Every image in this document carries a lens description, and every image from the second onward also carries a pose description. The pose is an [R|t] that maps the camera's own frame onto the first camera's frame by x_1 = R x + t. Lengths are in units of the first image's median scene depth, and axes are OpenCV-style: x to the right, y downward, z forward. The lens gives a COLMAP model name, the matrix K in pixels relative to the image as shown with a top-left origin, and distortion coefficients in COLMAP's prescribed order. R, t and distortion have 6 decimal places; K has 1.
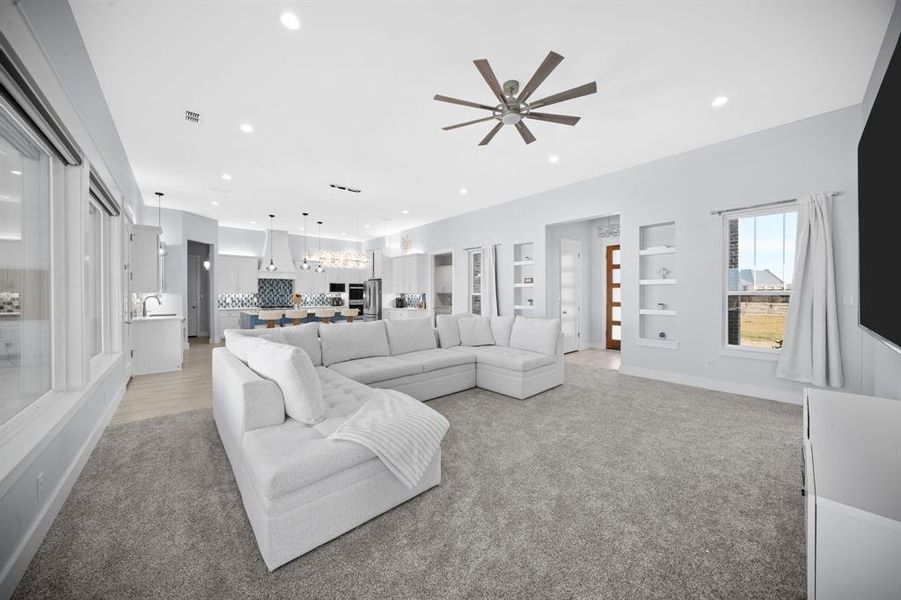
lens RADIAL K [[313.5, 0, 453.3], [0, 313.5, 296.9], [0, 0, 1]] dist [-0.024855, 0.004659]
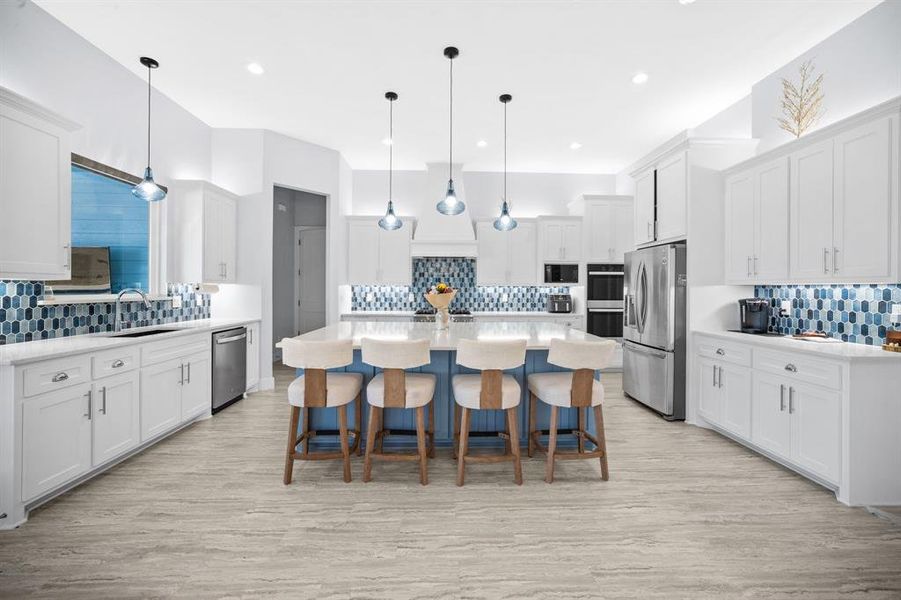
lens RADIAL K [[361.0, 0, 450.5], [0, 361.0, 287.7], [0, 0, 1]] dist [-0.017277, 0.005265]
pose [[0.764219, 0.001274, -0.644956, -0.176921], [-0.010004, 0.999901, -0.009880, -0.002072], [0.644880, 0.014003, 0.764156, 0.564400]]
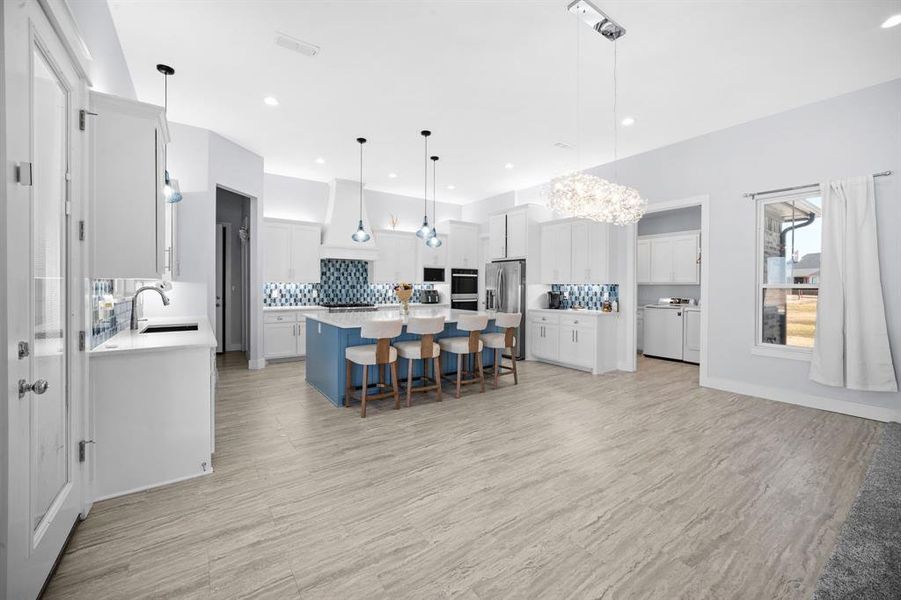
lens RADIAL K [[361.0, 0, 448.1], [0, 361.0, 288.9], [0, 0, 1]] dist [-0.017277, 0.005265]
pose [[0.993347, 0.004943, -0.115052, -0.294328], [-0.005029, 0.999987, -0.000455, -0.000901], [0.115048, 0.001030, 0.993359, 0.322660]]
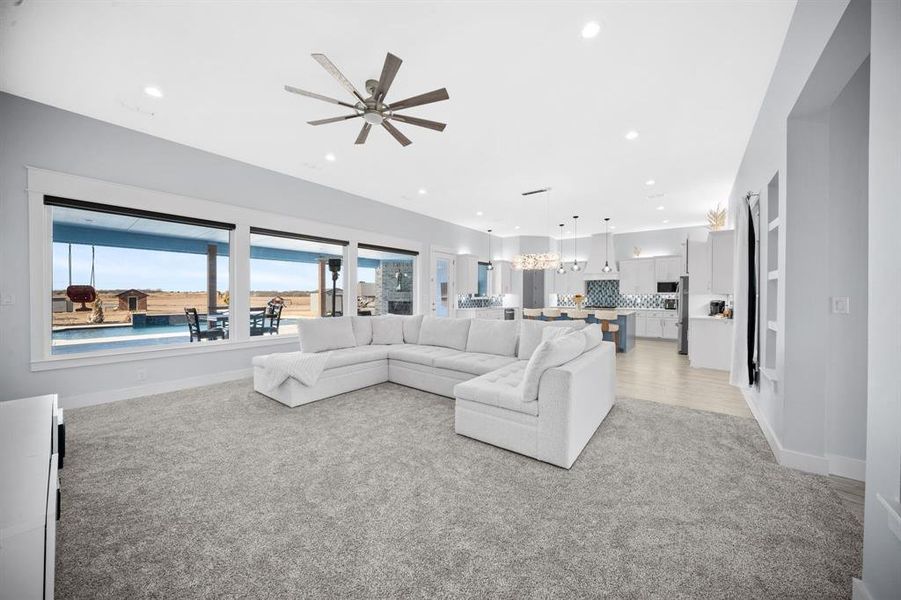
lens RADIAL K [[313.5, 0, 450.8], [0, 313.5, 297.4], [0, 0, 1]] dist [-0.024855, 0.004659]
pose [[0.170883, 0.009836, -0.985242, 0.379484], [-0.012458, 0.999892, 0.007822, -0.002215], [0.985213, 0.010938, 0.170987, 0.337563]]
